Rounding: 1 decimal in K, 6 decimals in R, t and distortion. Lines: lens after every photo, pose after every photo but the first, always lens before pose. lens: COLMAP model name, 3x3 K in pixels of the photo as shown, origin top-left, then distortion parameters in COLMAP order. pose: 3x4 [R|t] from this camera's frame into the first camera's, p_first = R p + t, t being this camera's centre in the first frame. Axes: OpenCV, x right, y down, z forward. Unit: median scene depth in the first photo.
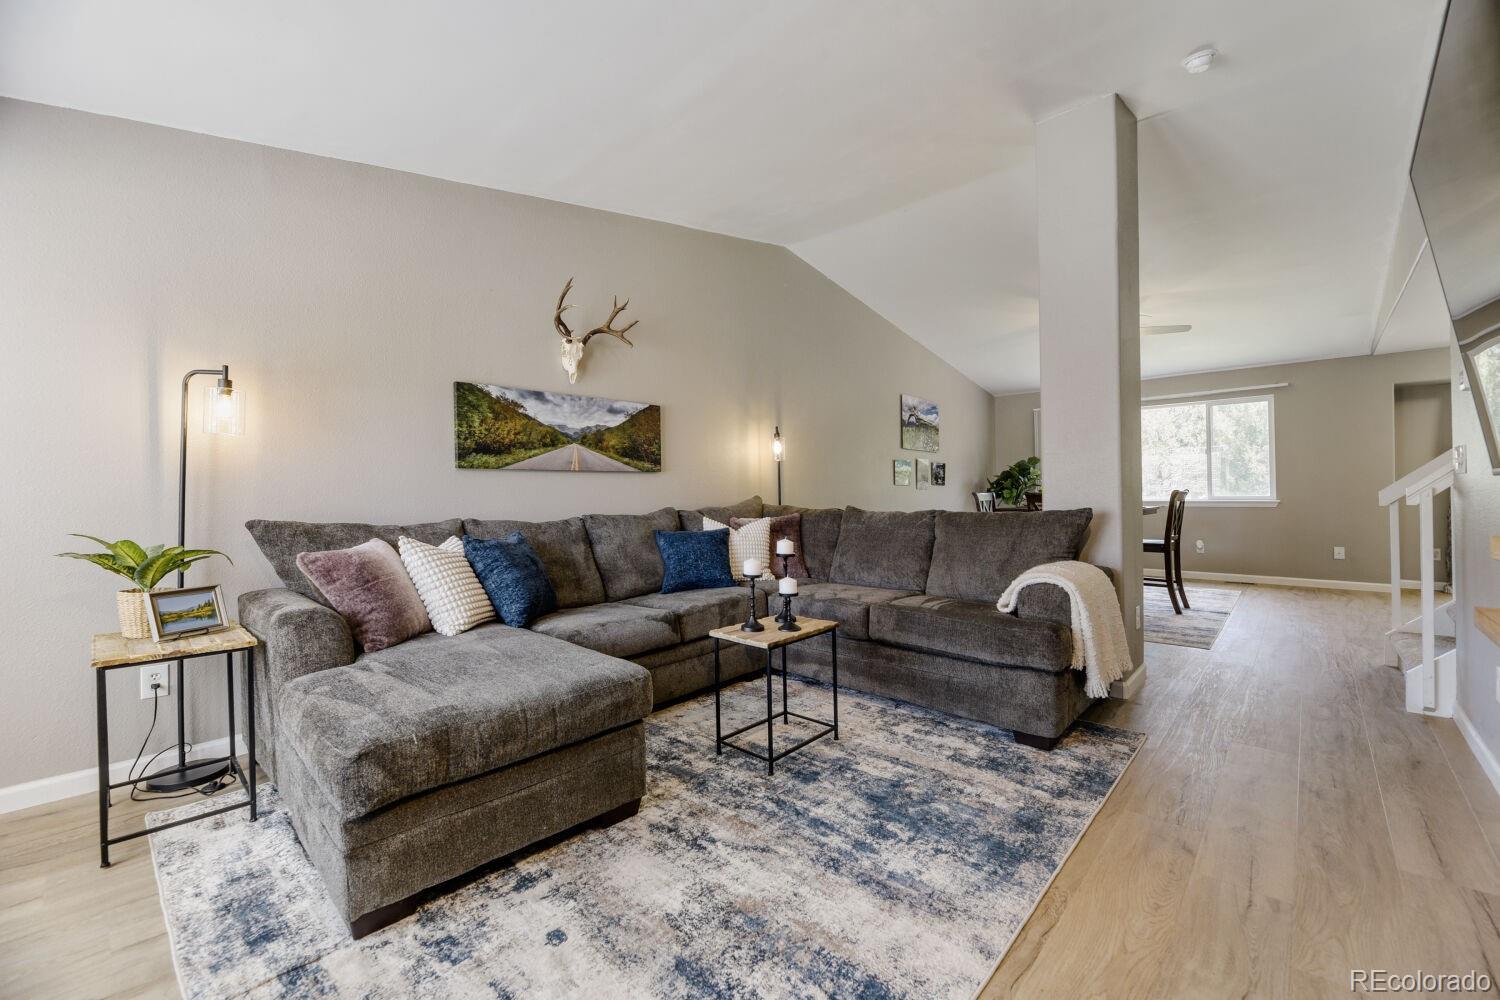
lens RADIAL K [[612.6, 0, 754.3], [0, 612.6, 493.2], [0, 0, 1]] dist [-0.000776, -0.002429]
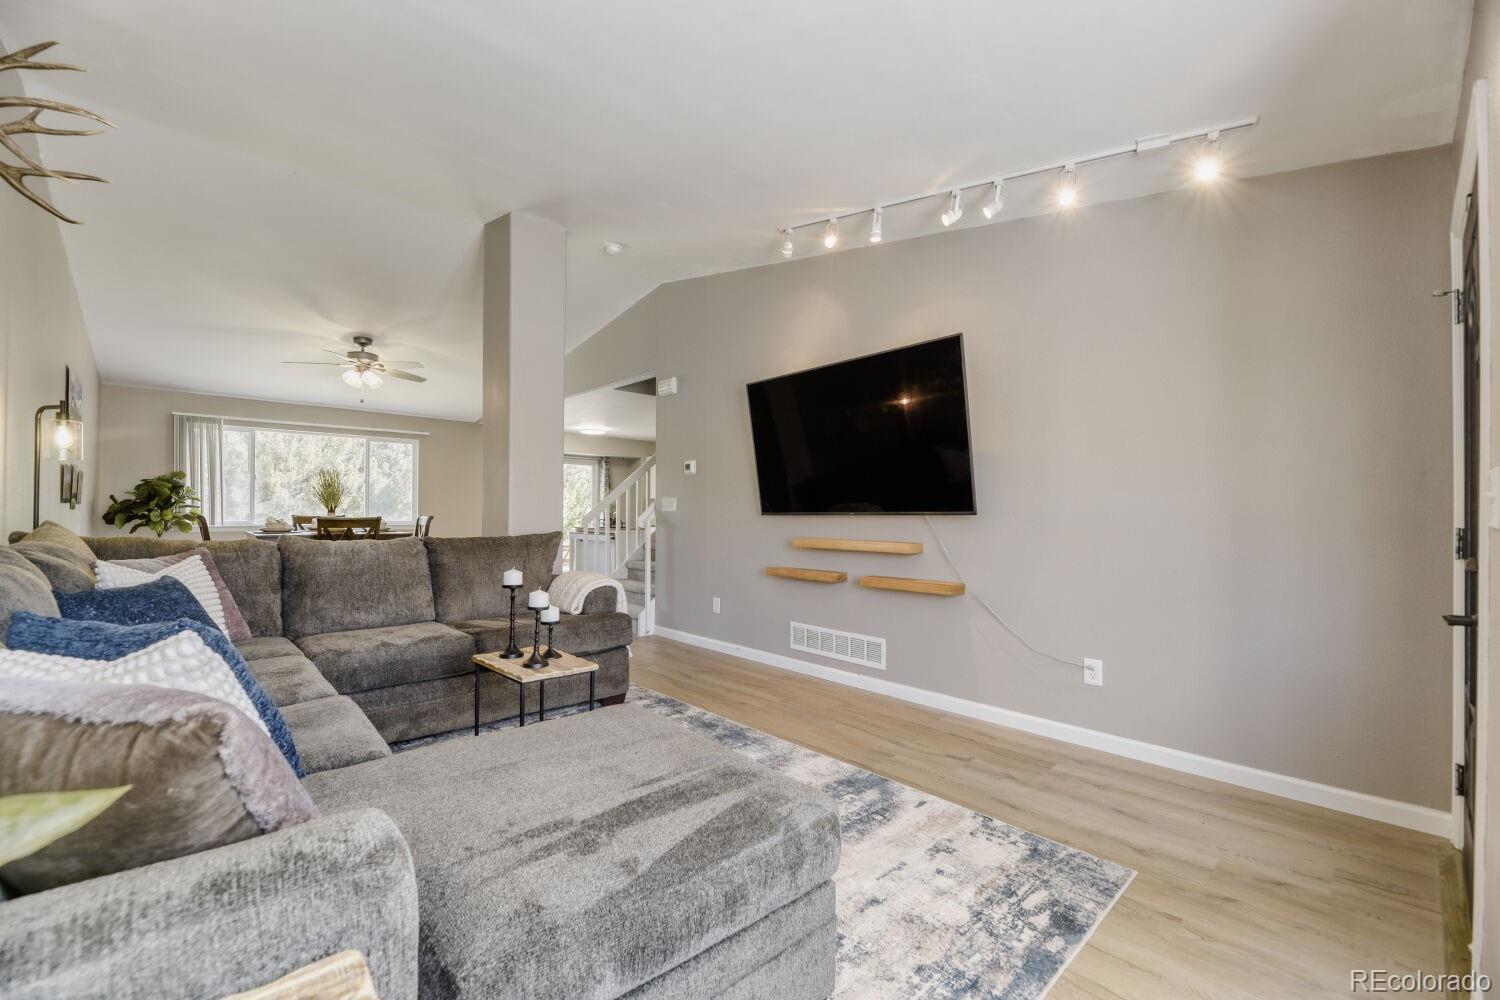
lens RADIAL K [[612.6, 0, 742.8], [0, 612.6, 503.0], [0, 0, 1]] dist [-0.000776, -0.002429]
pose [[0.075629, 0.028988, 0.996715, -0.923160], [-0.009390, 0.999554, -0.028358, -0.004456], [-0.997092, -0.007215, 0.075867, 0.612920]]
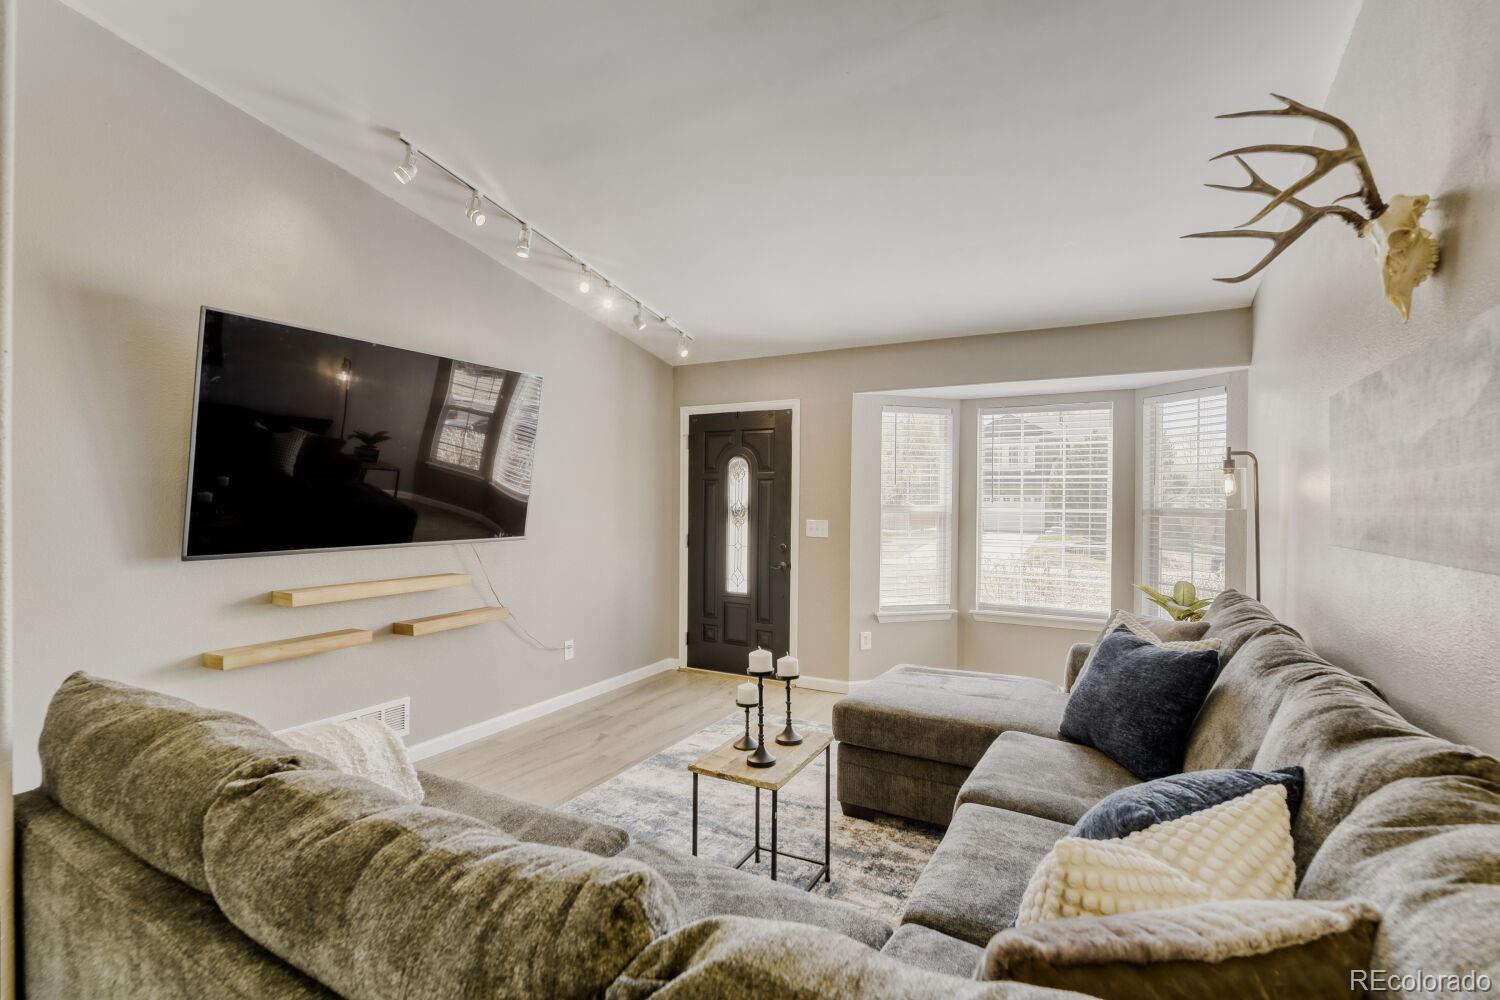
lens RADIAL K [[701.6, 0, 752.9], [0, 701.6, 502.0], [0, 0, 1]] dist [0.000867, 0.000031]
pose [[-0.971598, 0.006414, -0.236551, 0.273065], [0.005487, 0.999974, 0.004573, -0.111798], [0.236575, 0.003145, -0.971608, 1.922546]]
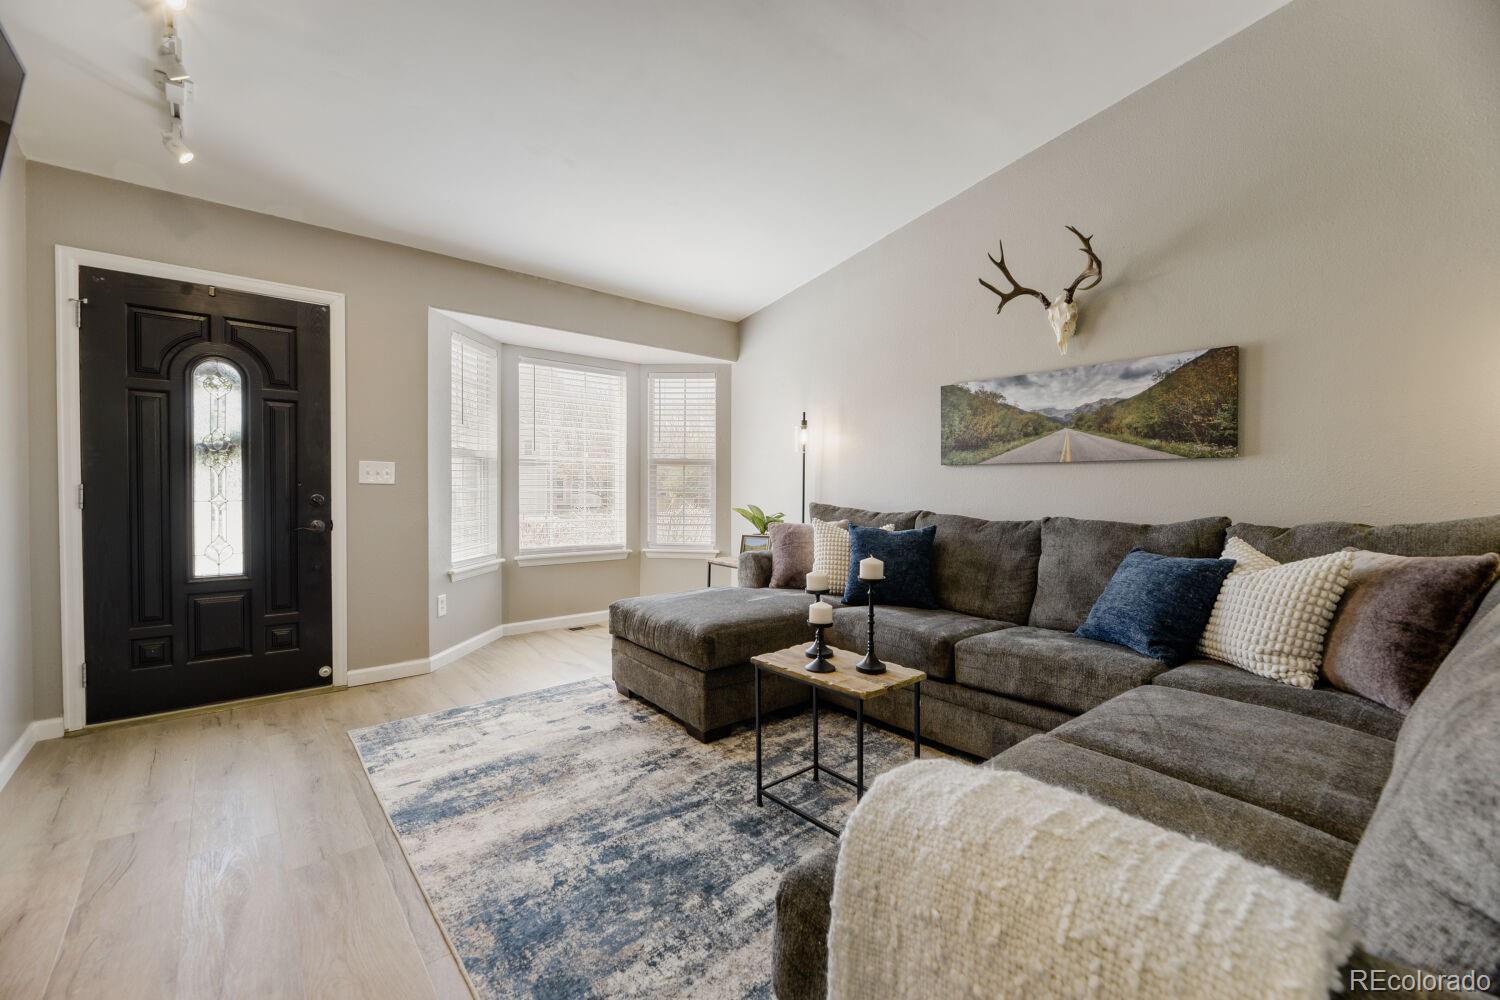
lens RADIAL K [[612.6, 0, 738.6], [0, 612.6, 505.4], [0, 0, 1]] dist [-0.000776, -0.002429]
pose [[-0.137950, 0.041138, -0.989584, 0.831401], [-0.004973, 0.999096, 0.042227, -0.017204], [0.990427, 0.010746, -0.137621, 1.000832]]
